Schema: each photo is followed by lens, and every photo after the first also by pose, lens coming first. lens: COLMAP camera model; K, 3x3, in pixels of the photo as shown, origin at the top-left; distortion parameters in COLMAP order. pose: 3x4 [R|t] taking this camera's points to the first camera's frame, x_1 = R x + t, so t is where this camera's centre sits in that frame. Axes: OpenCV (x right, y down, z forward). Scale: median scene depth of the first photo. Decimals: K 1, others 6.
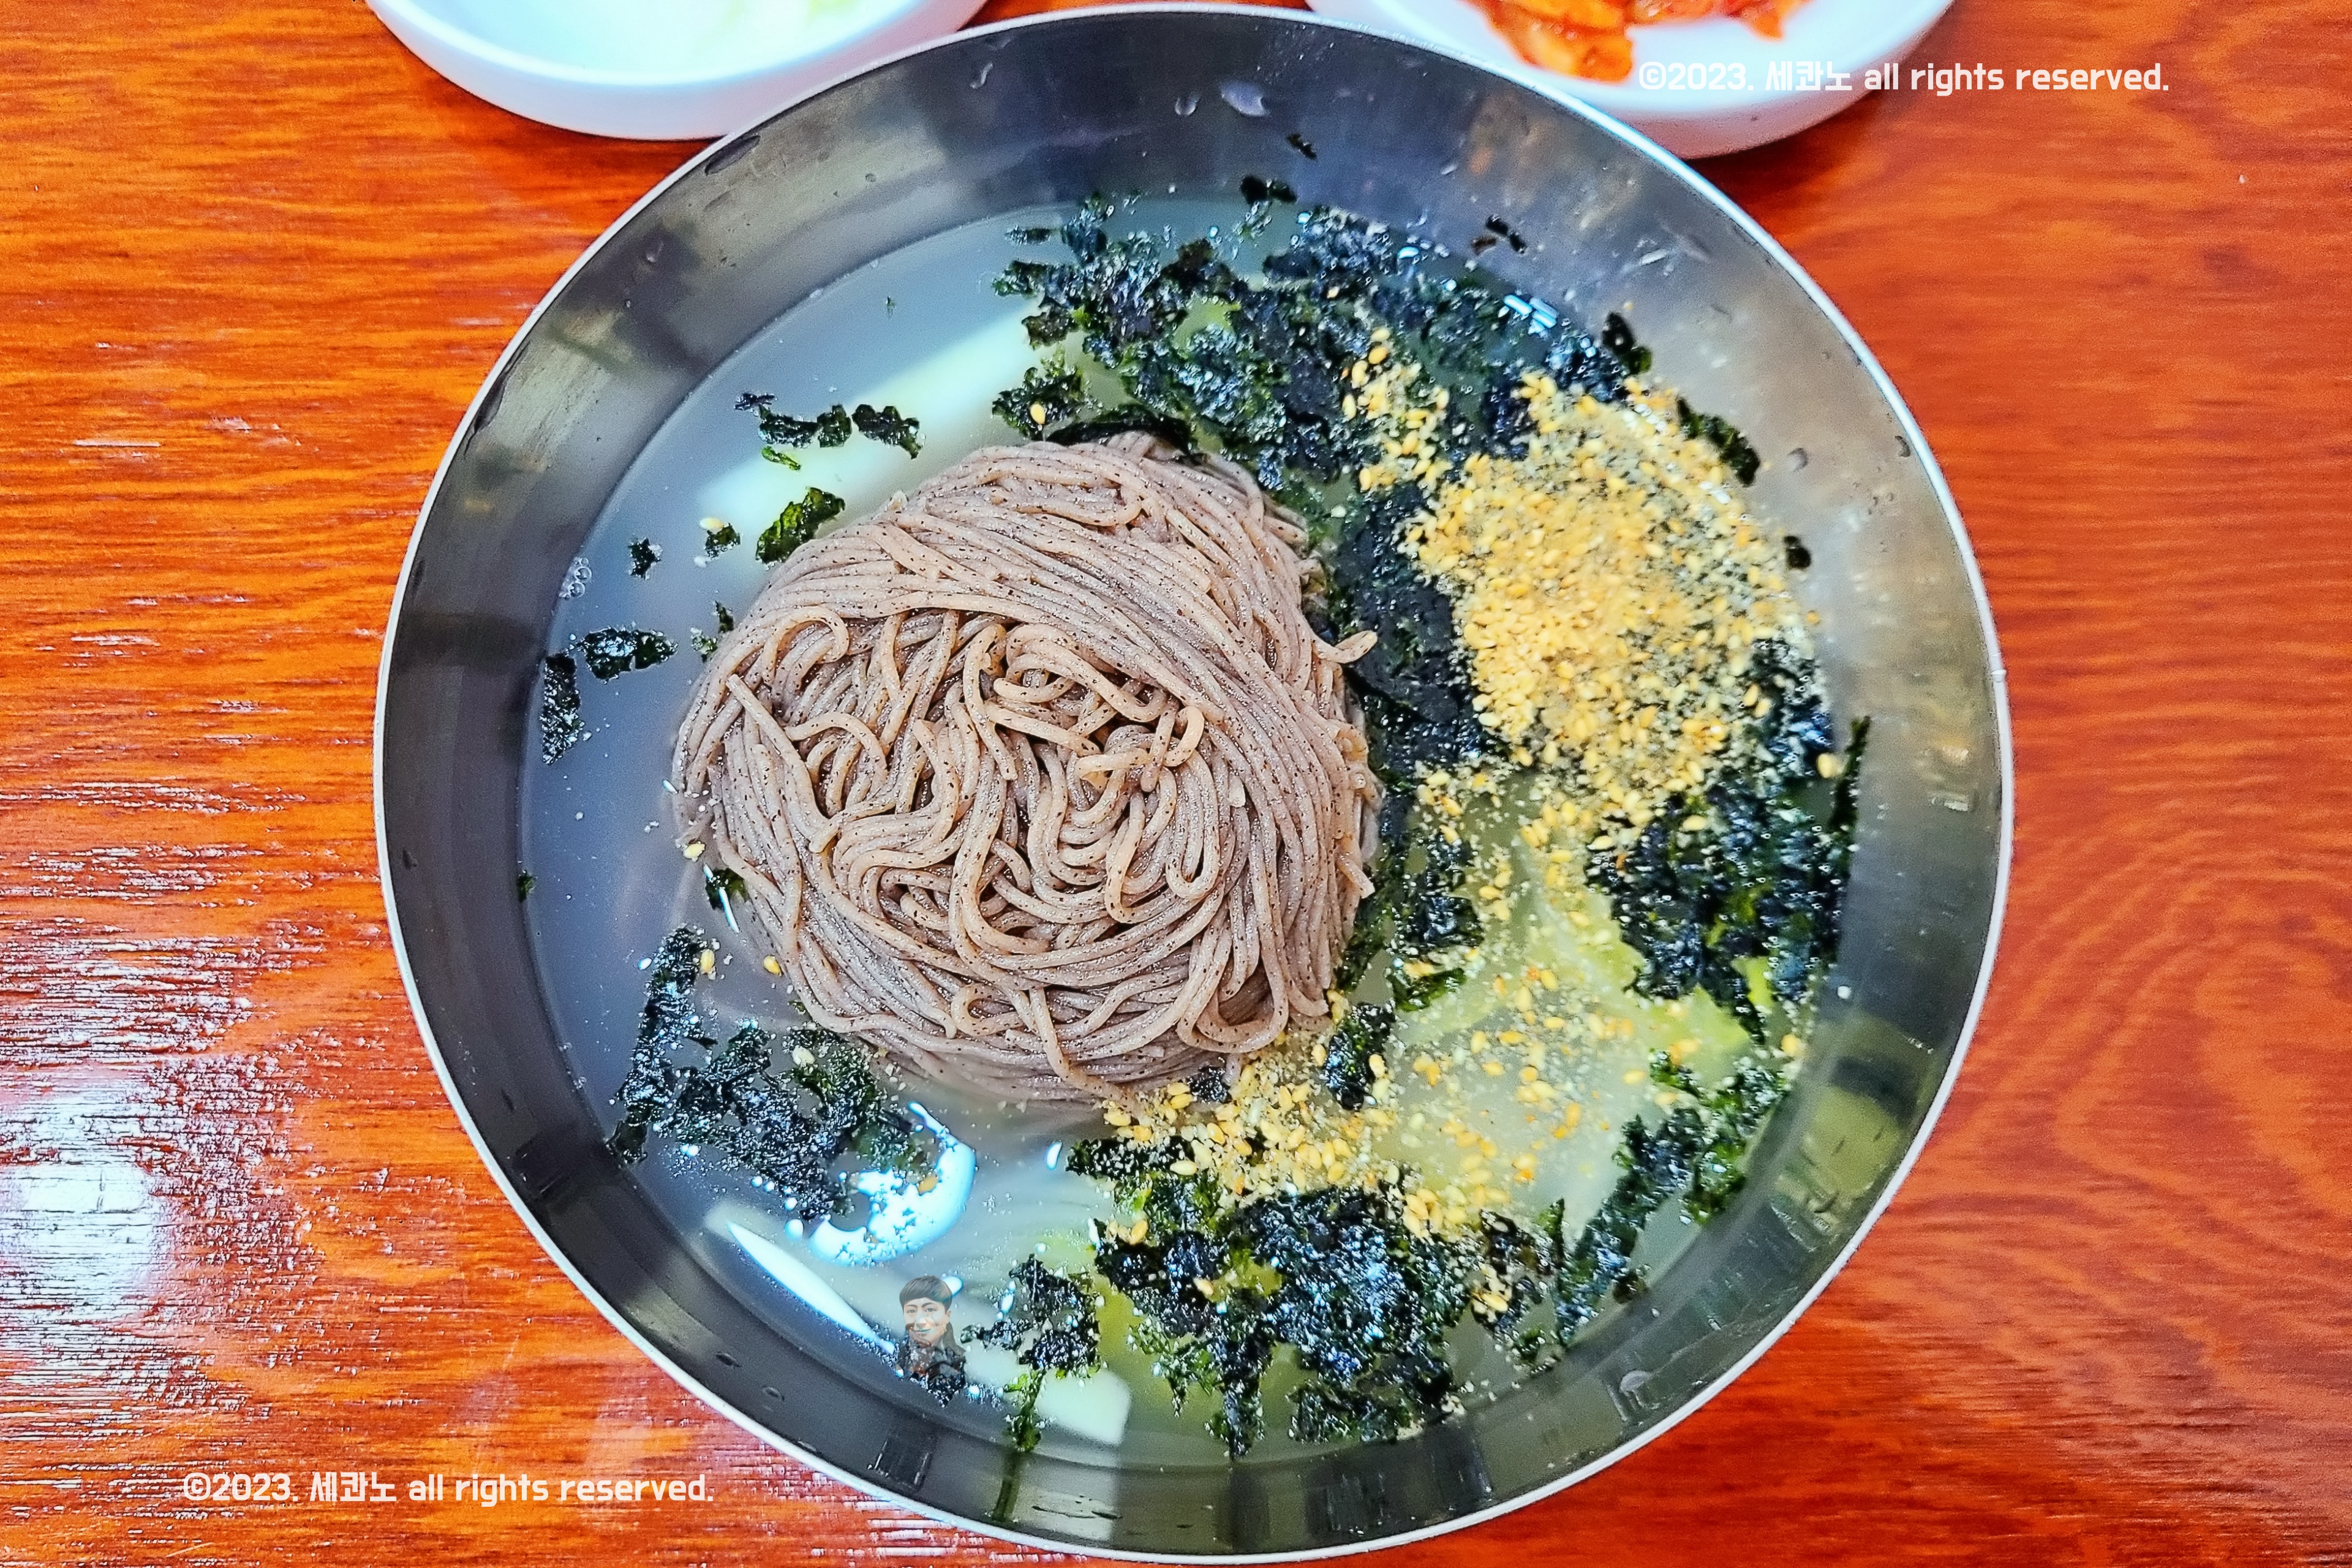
lens RADIAL K [[2016.4, 0, 1139.2], [0, 2016.4, 793.4], [0, 0, 1]] dist [-0.010634, -0.002782]
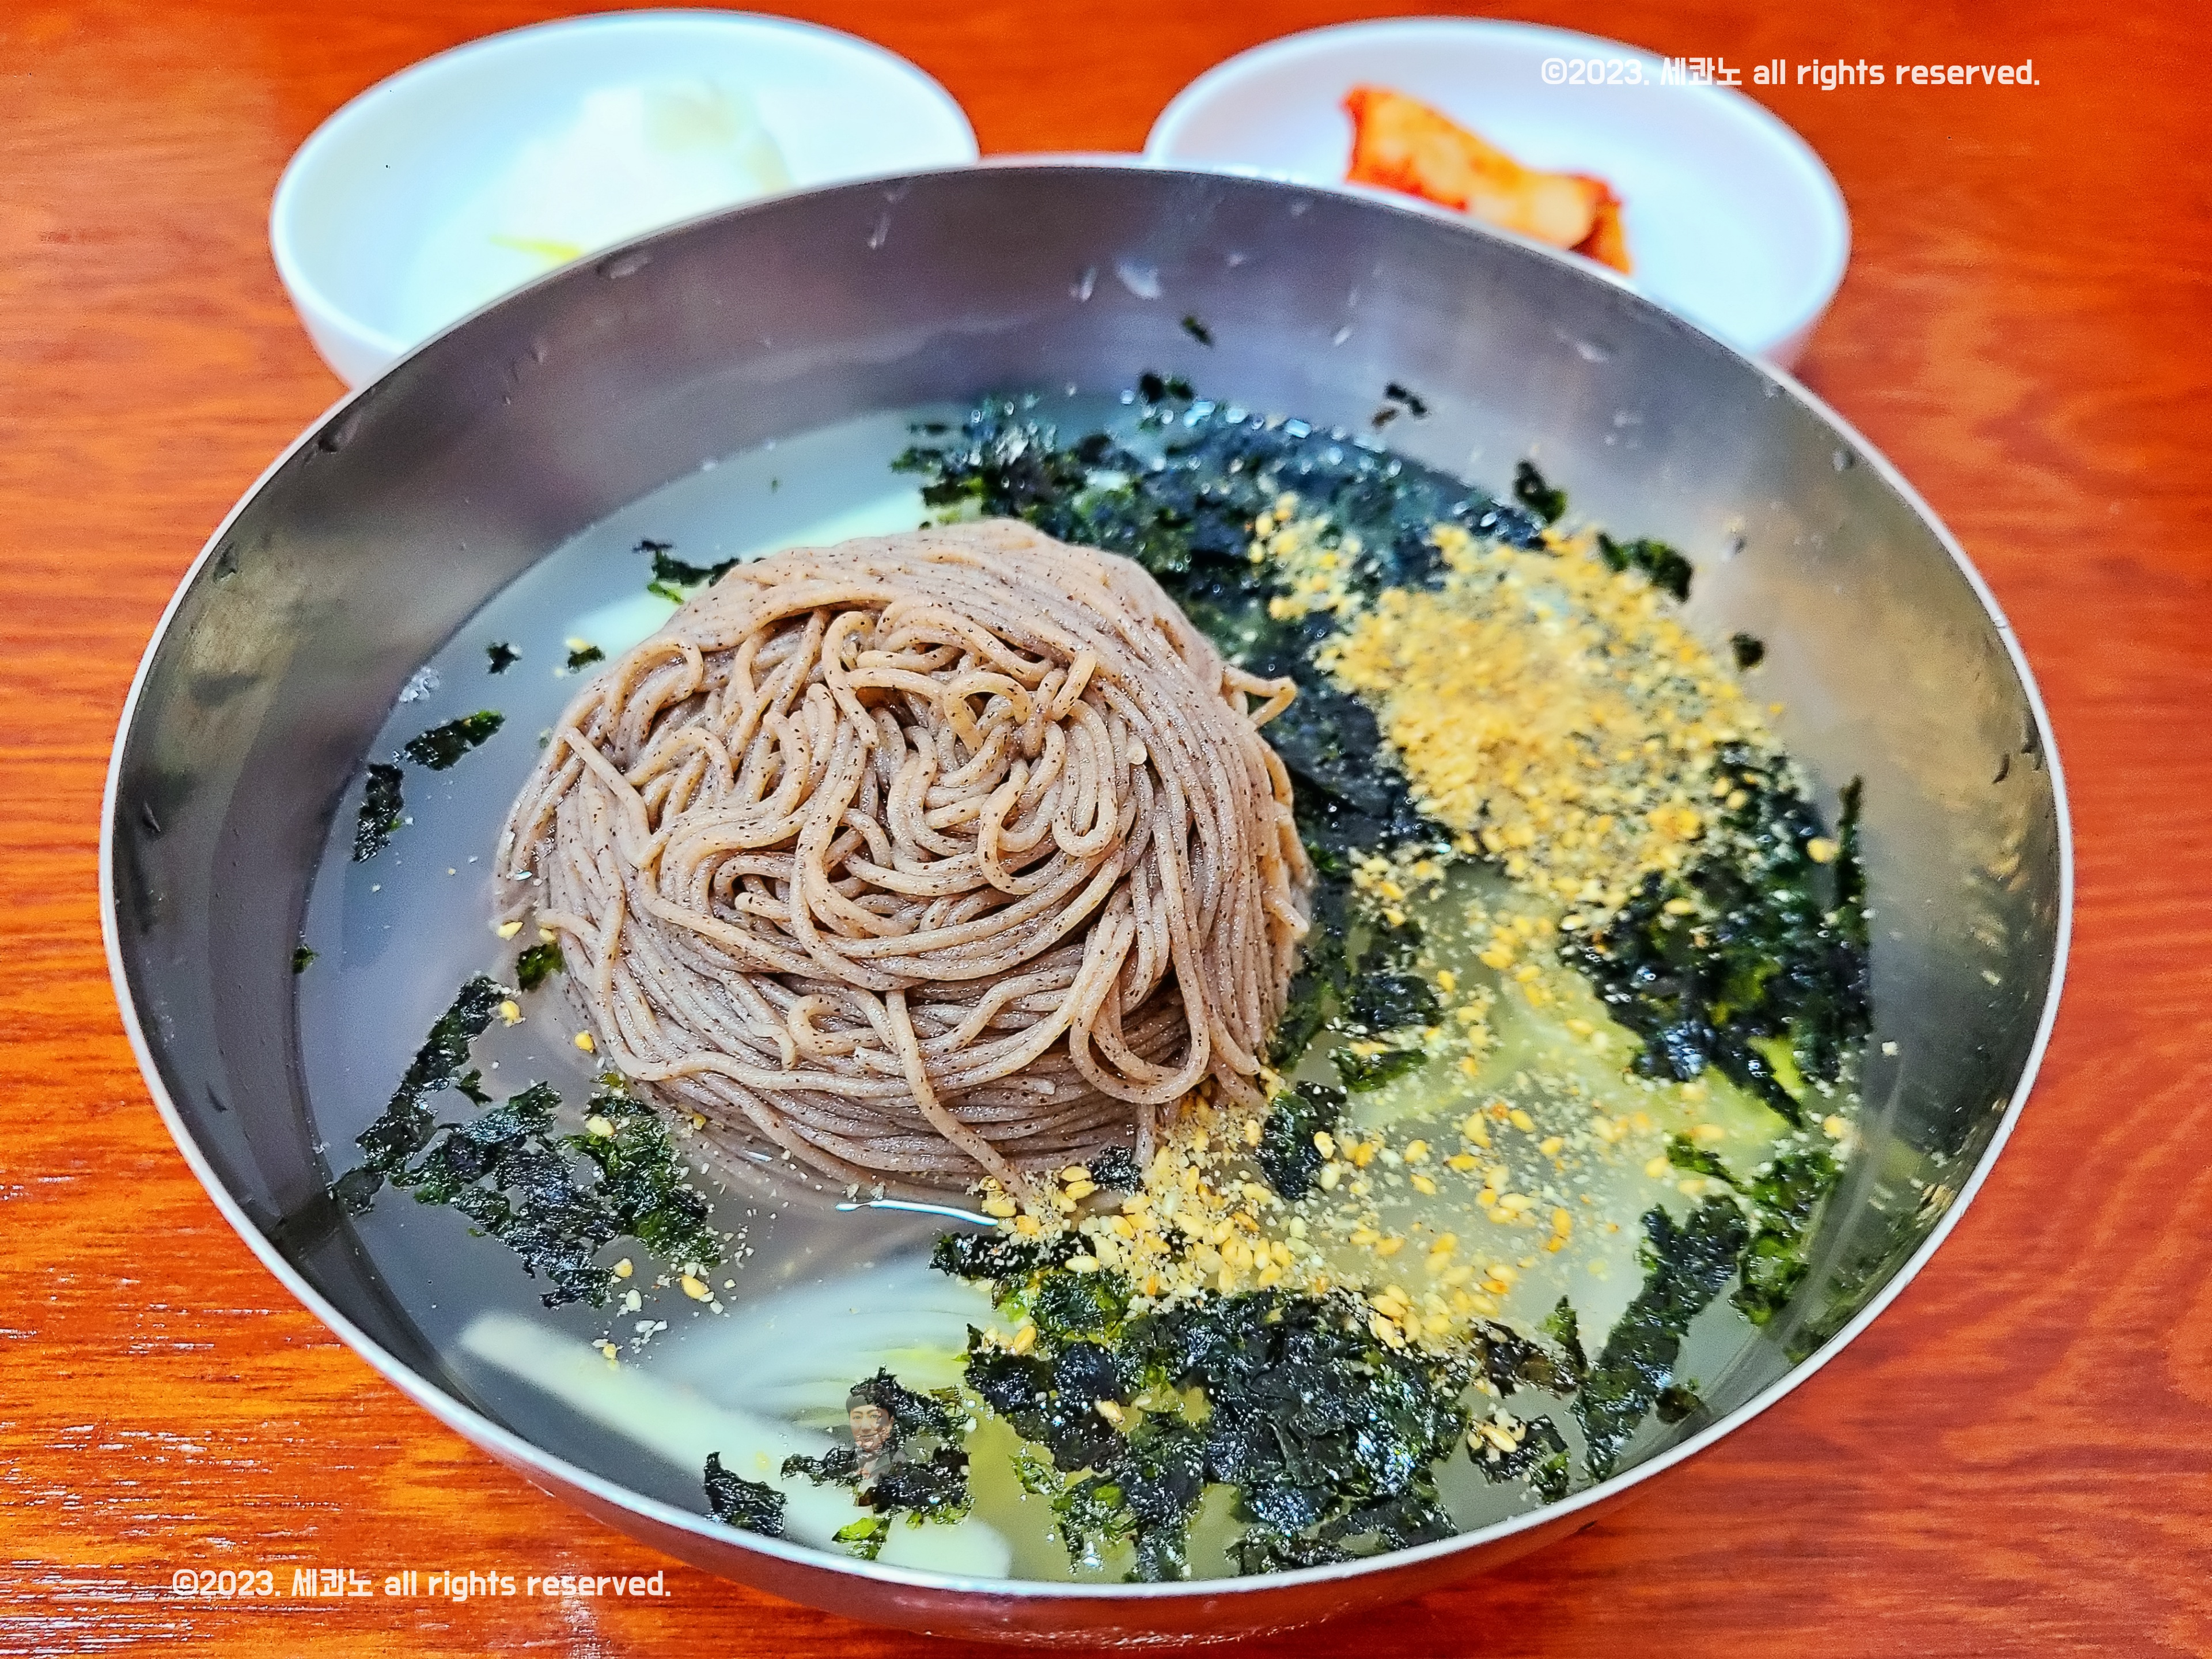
lens RADIAL K [[1871.5, 0, 1078.8], [0, 1871.5, 808.5], [0, 0, 1]] dist [-0.029511, 0.005817]
pose [[0.999960, -0.008529, -0.002503, 0.021700], [0.006738, 0.910975, -0.412407, 0.293070], [0.005797, 0.412373, 0.910996, 0.247734]]
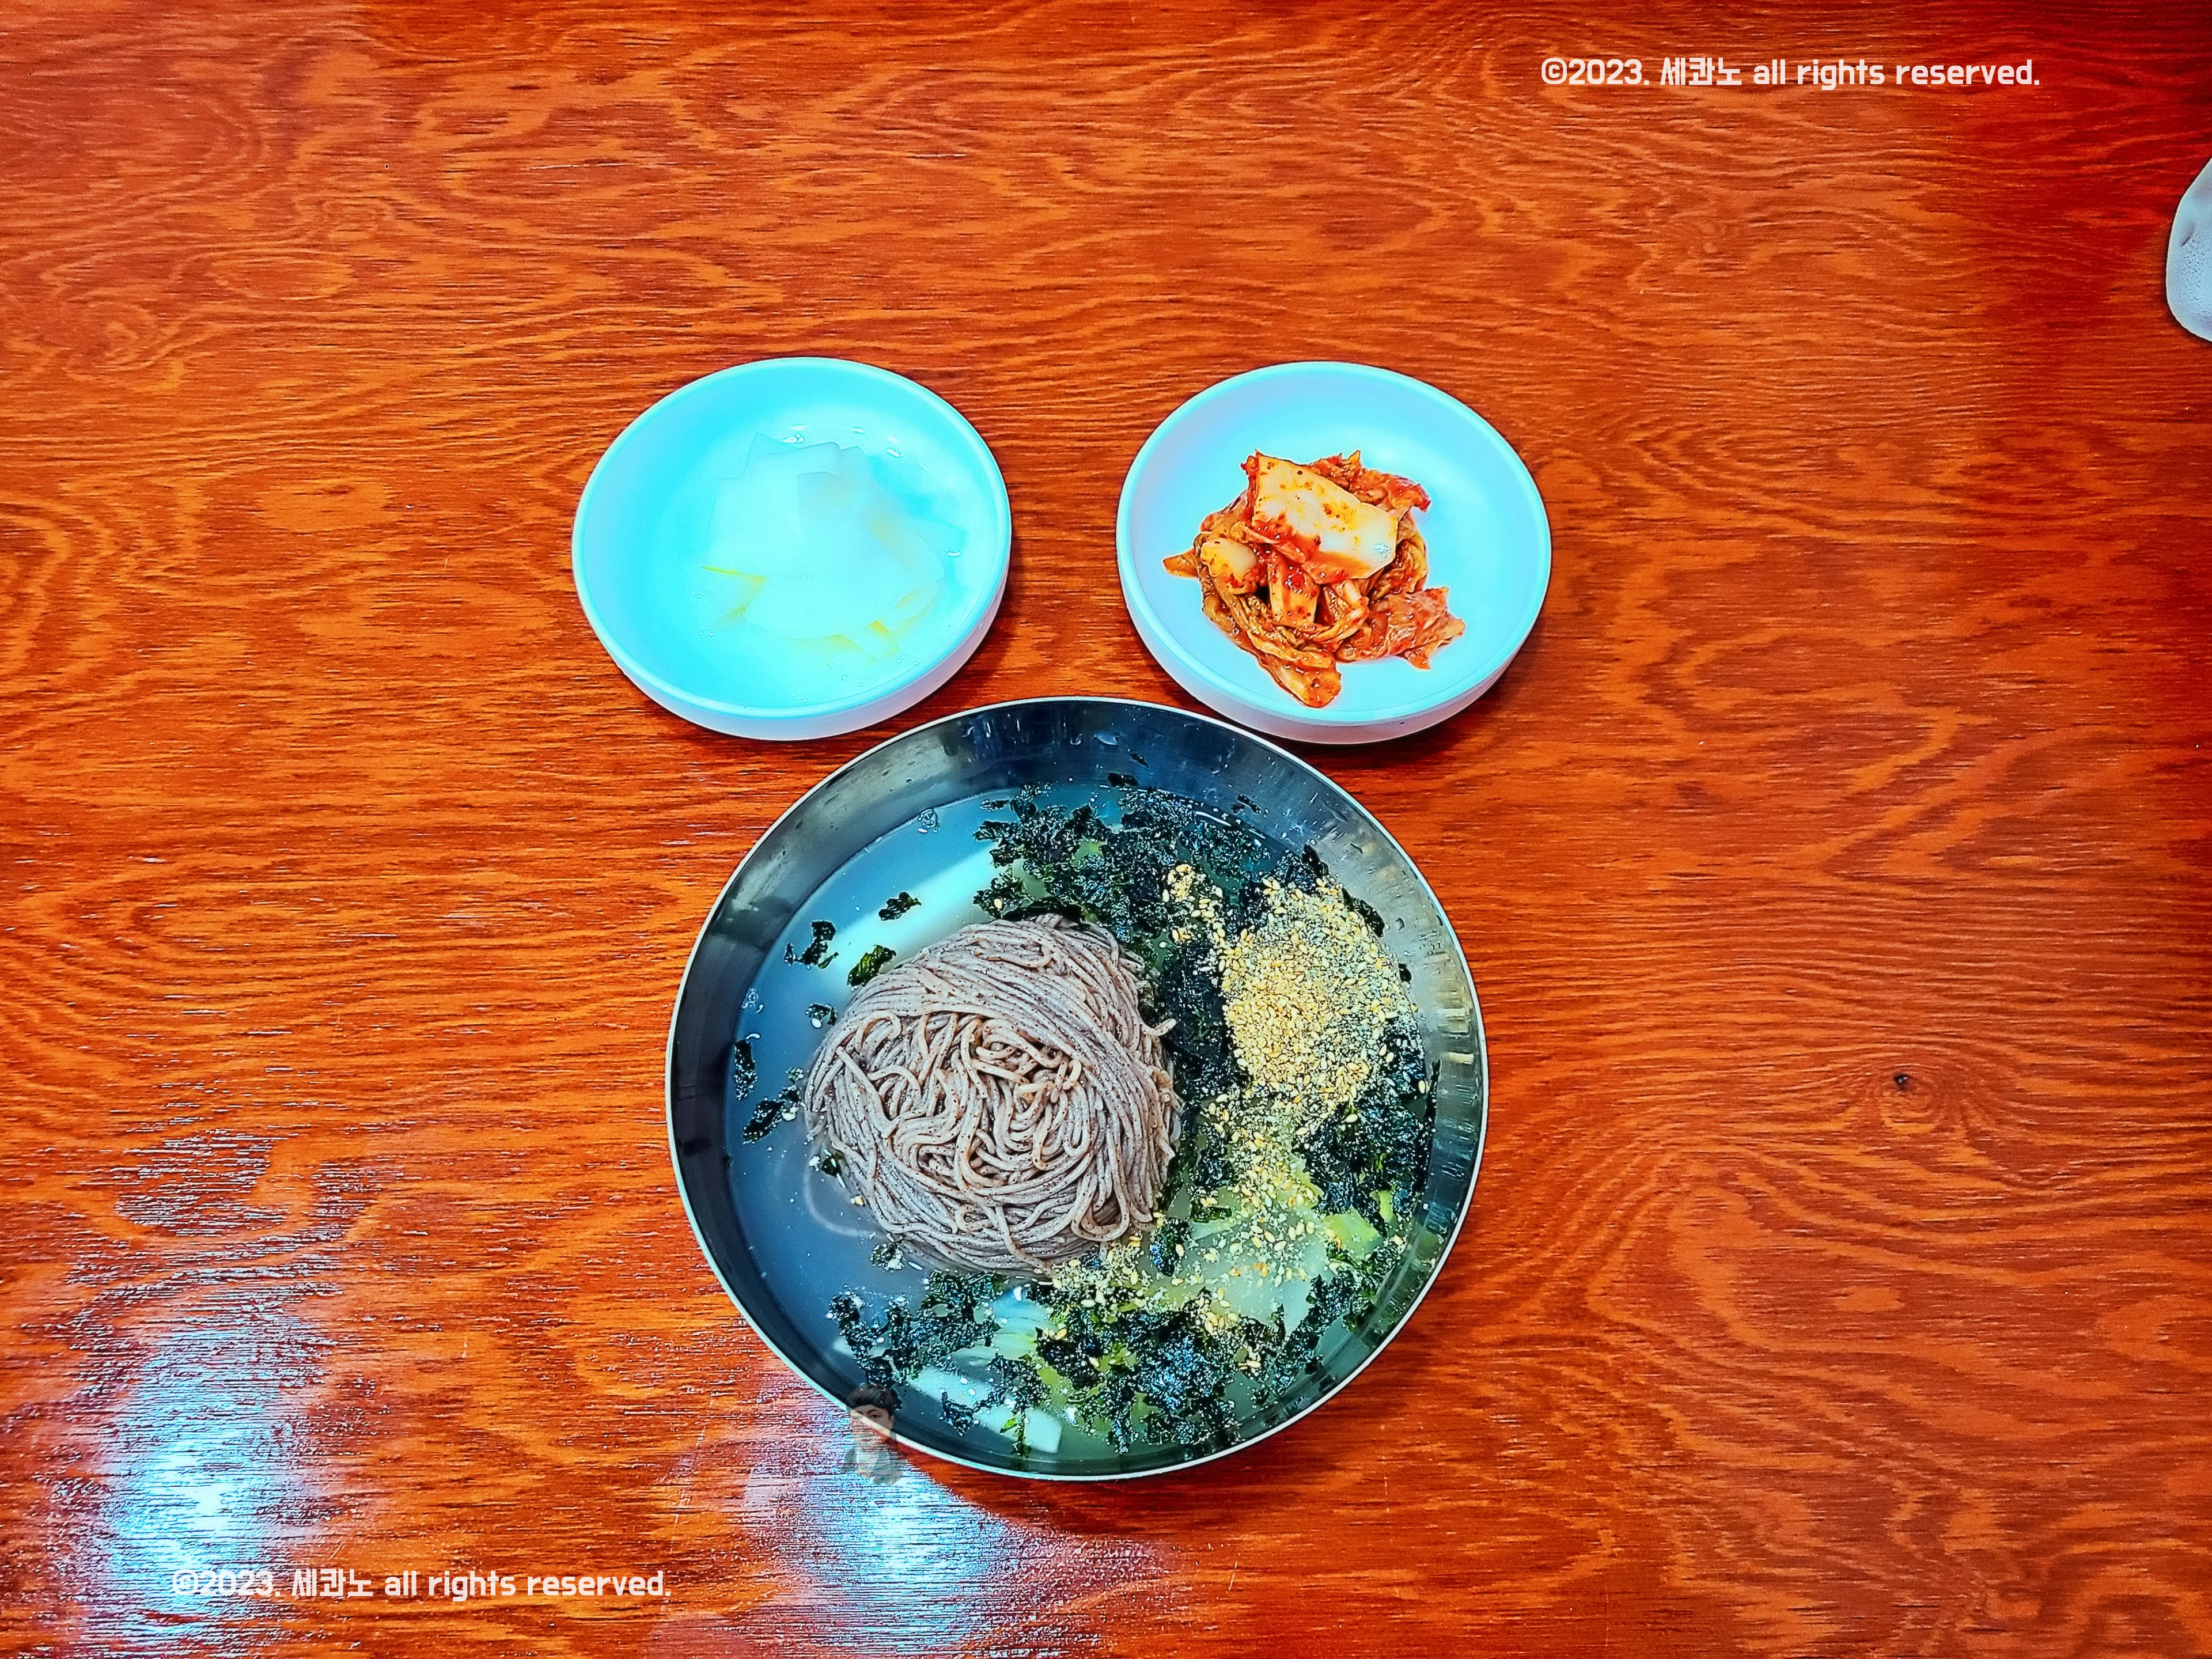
lens RADIAL K [[1871.5, 0, 1108.7], [0, 1871.5, 835.9], [0, 0, 1]] dist [-0.029511, 0.005817]
pose [[0.999896, -0.013754, 0.004307, 0.045506], [0.014278, 0.985985, -0.166223, 0.039404], [-0.001960, 0.166267, 0.986079, -0.726525]]
